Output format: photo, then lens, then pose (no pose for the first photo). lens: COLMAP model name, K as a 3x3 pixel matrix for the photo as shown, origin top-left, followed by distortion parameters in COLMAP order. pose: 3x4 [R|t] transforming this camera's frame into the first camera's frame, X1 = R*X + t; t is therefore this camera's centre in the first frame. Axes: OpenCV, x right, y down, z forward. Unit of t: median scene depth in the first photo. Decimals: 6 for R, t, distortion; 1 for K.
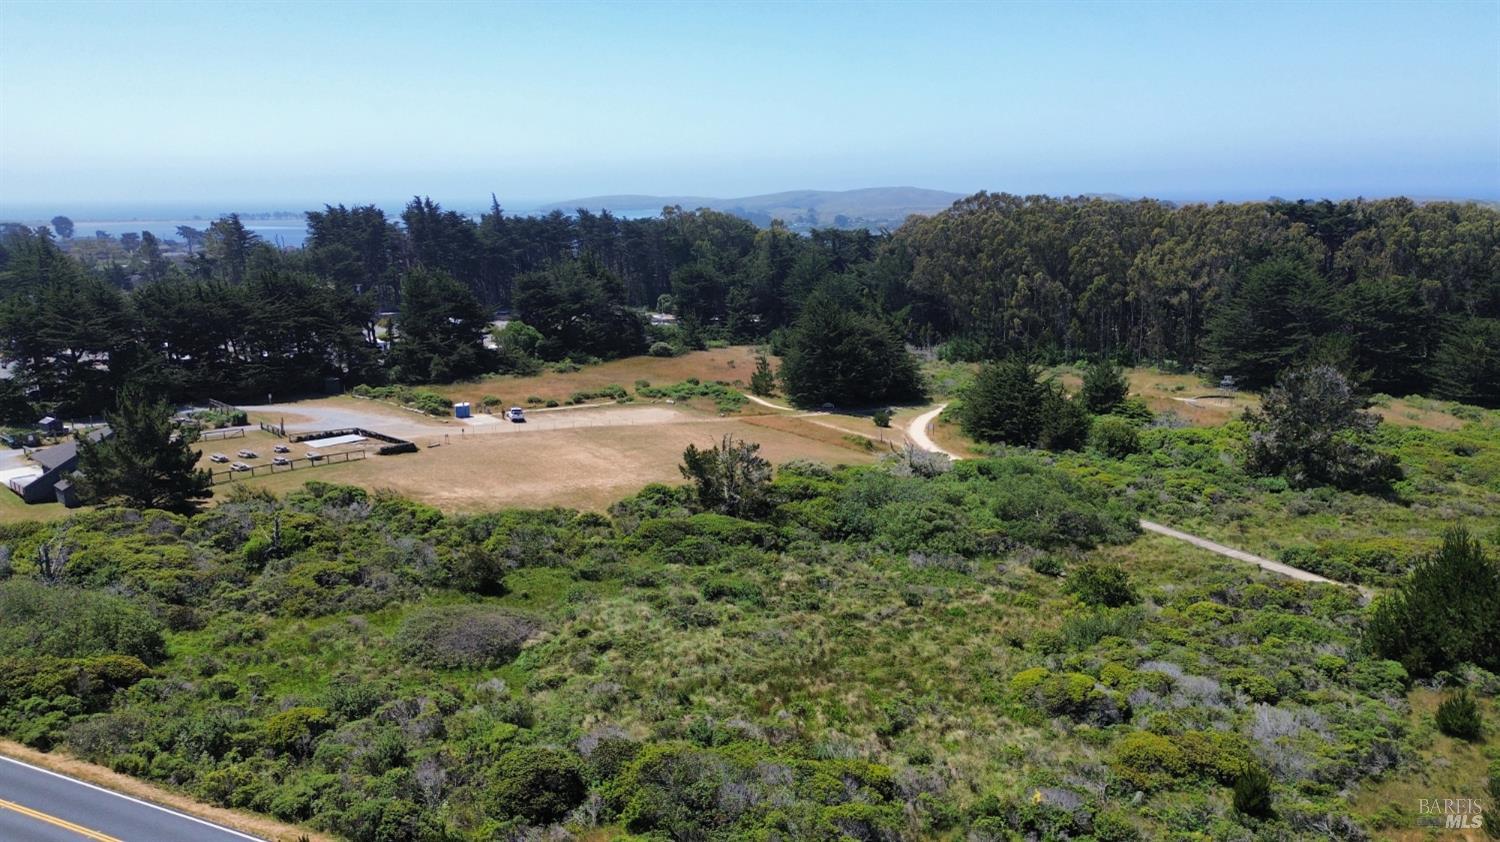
lens RADIAL K [[1037.2, 0, 743.4], [0, 1037.2, 400.7], [0, 0, 1]] dist [0.049877, -0.033024]
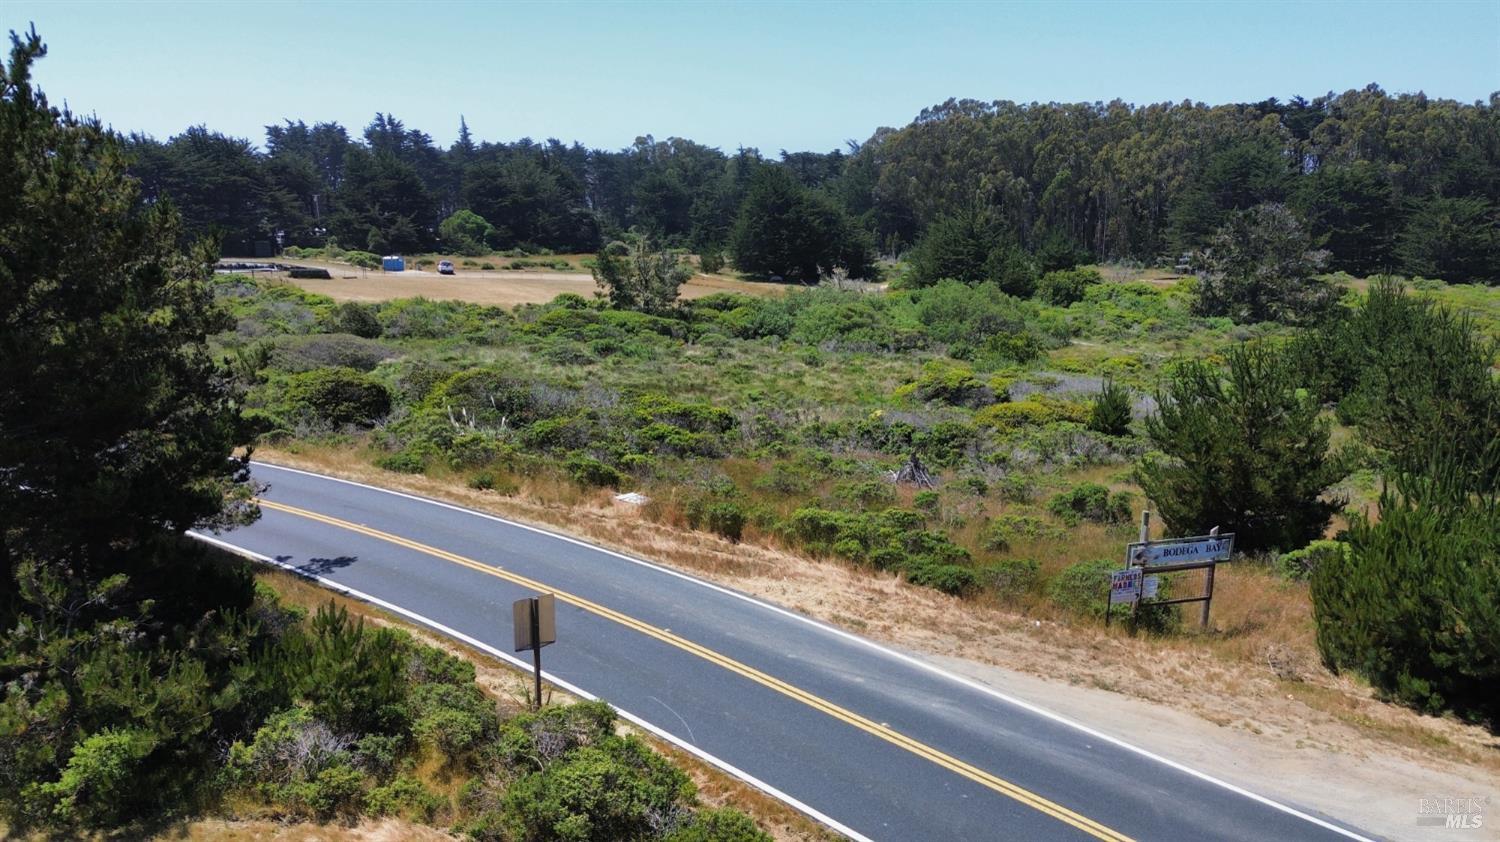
lens RADIAL K [[1037.0, 0, 750.0], [0, 1037.0, 421.0], [0, 0, 1]] dist [0.043657, -0.033490]
pose [[0.999964, 0.008514, 0.000354, 0.050664], [-0.008515, 0.999952, 0.004925, 0.116235], [-0.000312, -0.004928, 0.999988, 0.023869]]
